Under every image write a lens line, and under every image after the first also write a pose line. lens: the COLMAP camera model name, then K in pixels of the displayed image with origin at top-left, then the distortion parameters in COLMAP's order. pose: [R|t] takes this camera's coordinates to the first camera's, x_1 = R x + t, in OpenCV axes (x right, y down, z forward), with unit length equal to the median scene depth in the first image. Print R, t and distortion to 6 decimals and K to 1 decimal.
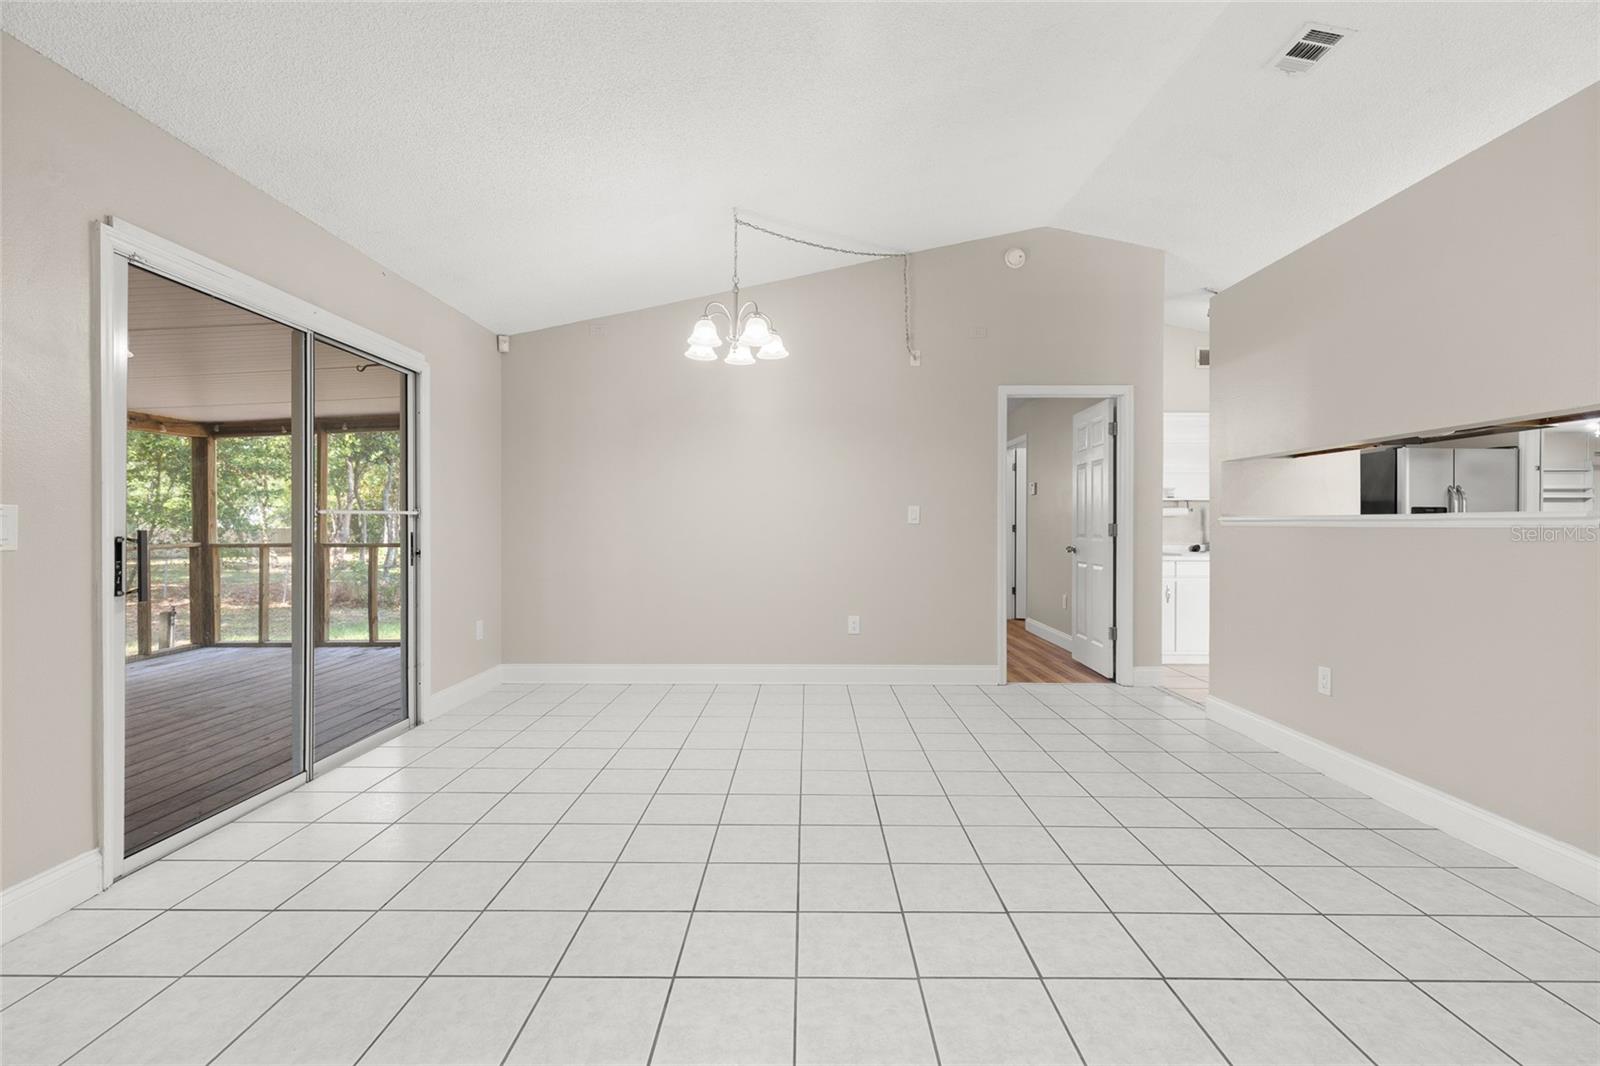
lens RADIAL K [[724.4, 0, 799.3], [0, 724.4, 527.9], [0, 0, 1]] dist [0.006295, -0.002223]
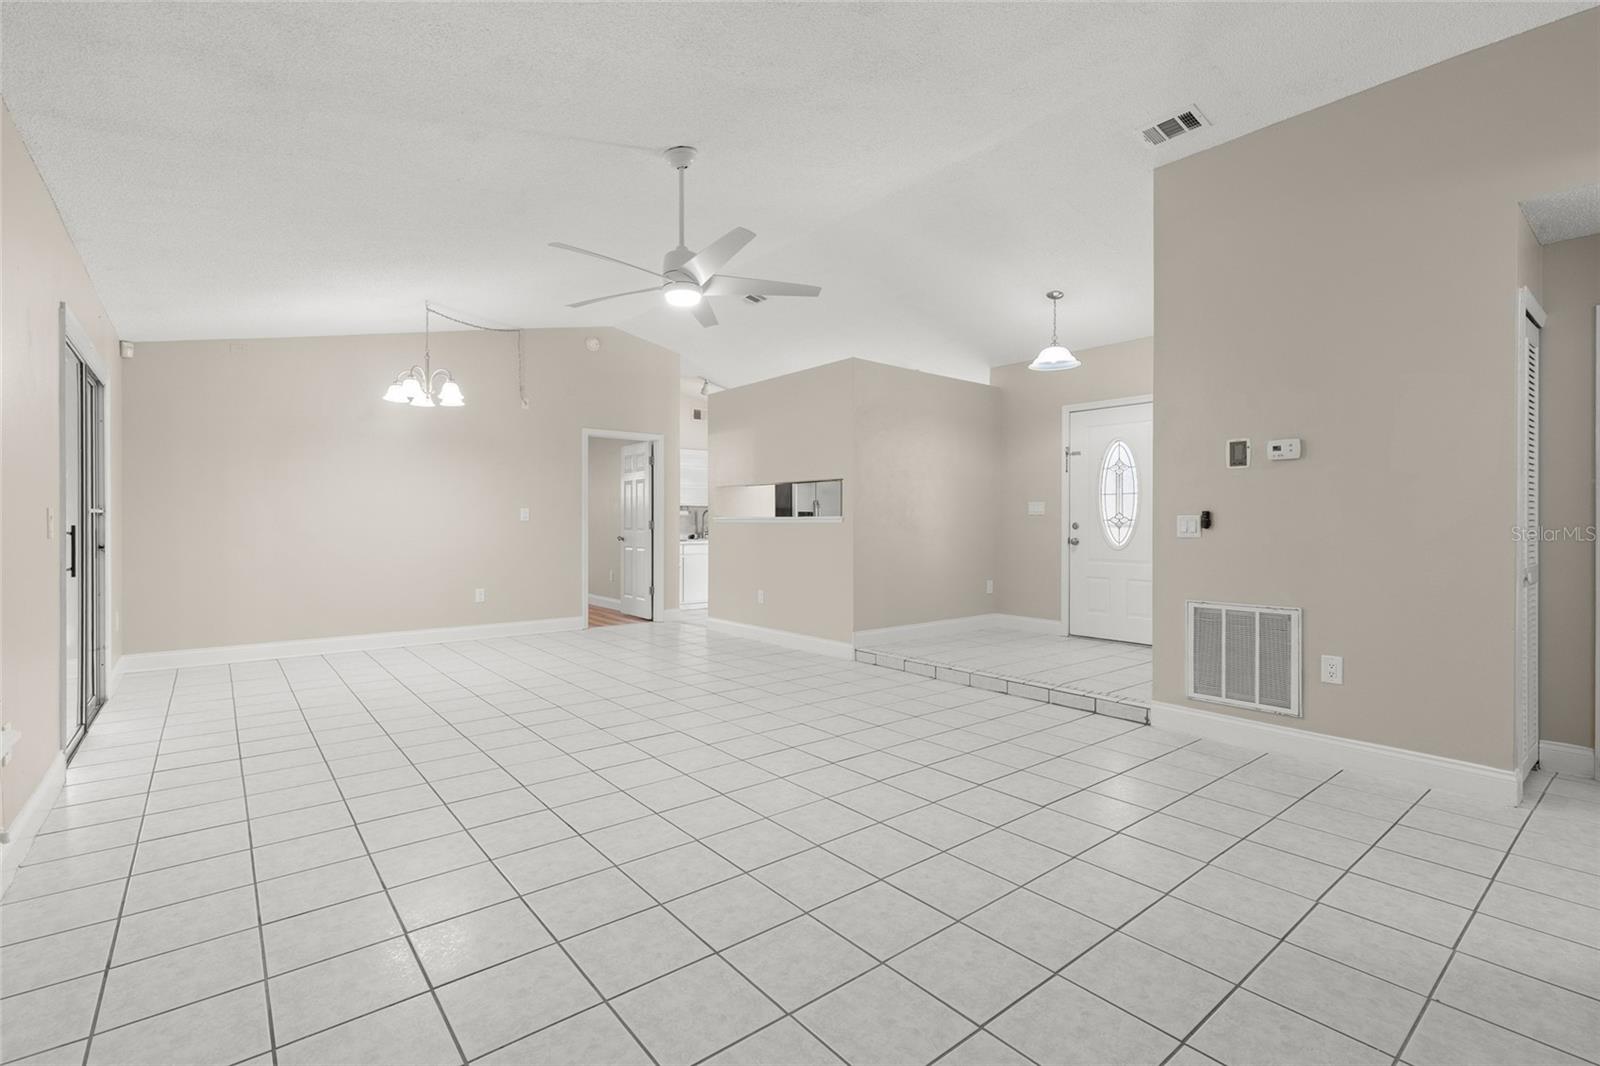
lens RADIAL K [[724.4, 0, 800.7], [0, 724.4, 529.4], [0, 0, 1]] dist [0.006295, -0.002223]
pose [[0.774172, -0.006741, 0.632939, -0.314215], [0.002587, 0.999969, 0.007487, 0.001443], [-0.632970, -0.004159, 0.774165, -0.424906]]
